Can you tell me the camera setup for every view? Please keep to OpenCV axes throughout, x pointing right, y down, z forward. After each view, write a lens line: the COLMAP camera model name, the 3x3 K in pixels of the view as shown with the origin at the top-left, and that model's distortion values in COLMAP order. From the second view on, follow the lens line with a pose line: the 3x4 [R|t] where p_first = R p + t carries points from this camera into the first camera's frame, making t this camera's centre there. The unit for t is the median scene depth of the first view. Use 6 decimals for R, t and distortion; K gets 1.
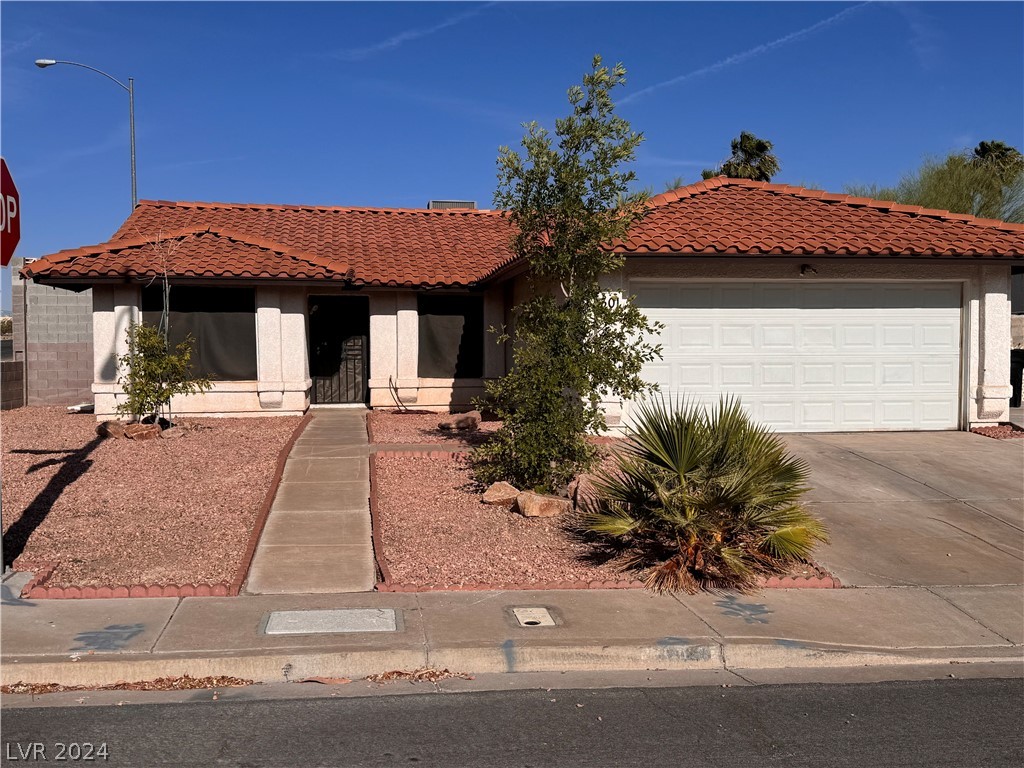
lens RADIAL K [[981.3, 0, 506.5], [0, 981.3, 384.7], [0, 0, 1]] dist [0.198745, -0.422575]
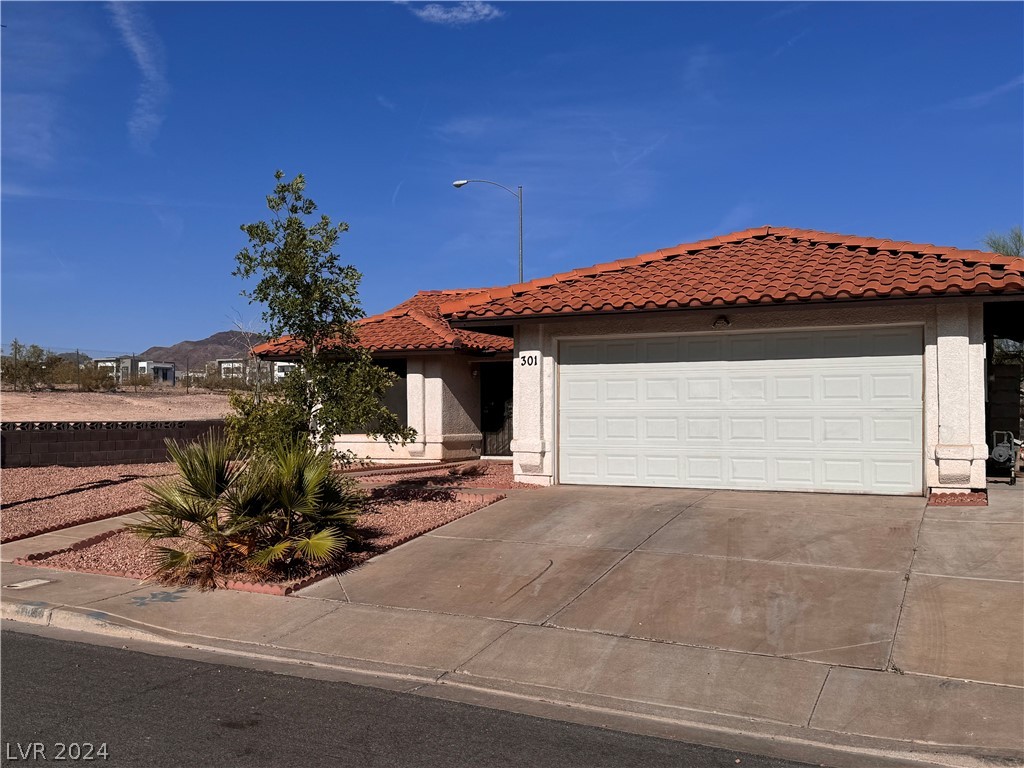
lens RADIAL K [[981.3, 0, 506.5], [0, 981.3, 384.7], [0, 0, 1]] dist [0.198745, -0.422575]
pose [[0.824909, -0.018502, -0.564962, 0.648998], [-0.020622, 0.997814, -0.062789, 0.011463], [0.564889, 0.063446, 0.822724, 0.083908]]
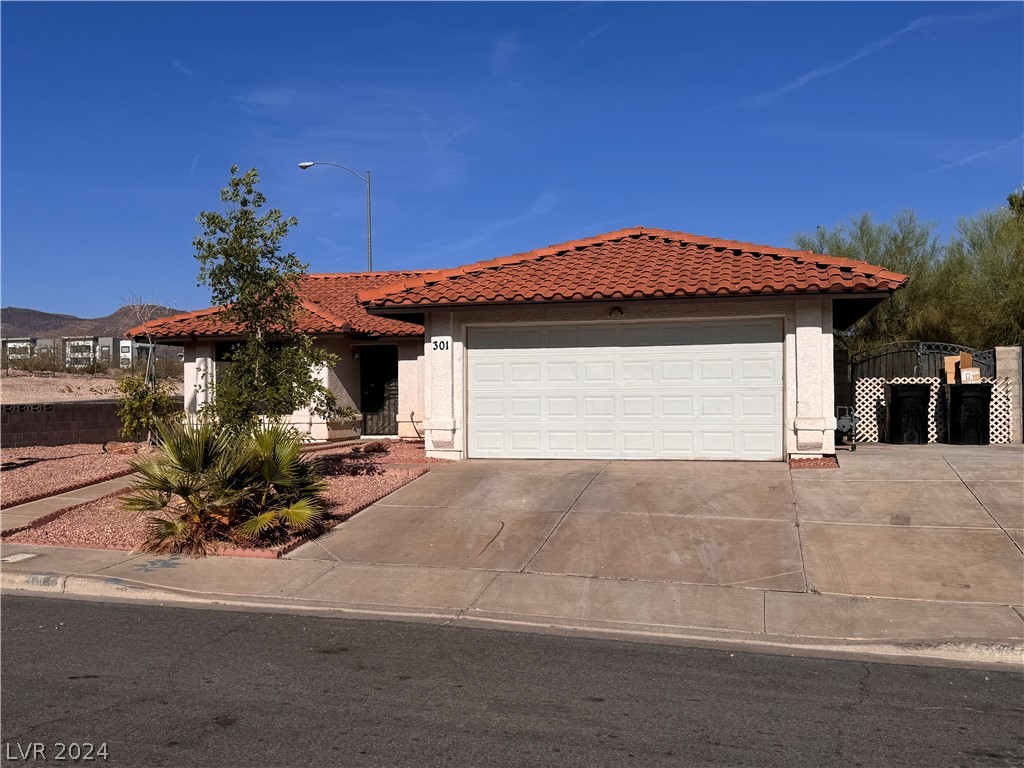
lens RADIAL K [[981.3, 0, 506.5], [0, 981.3, 384.7], [0, 0, 1]] dist [0.198745, -0.422575]
pose [[0.916989, -0.010974, -0.398760, 0.602212], [-0.008485, 0.998859, -0.047000, 0.017563], [0.398821, 0.046482, 0.915850, -0.047475]]
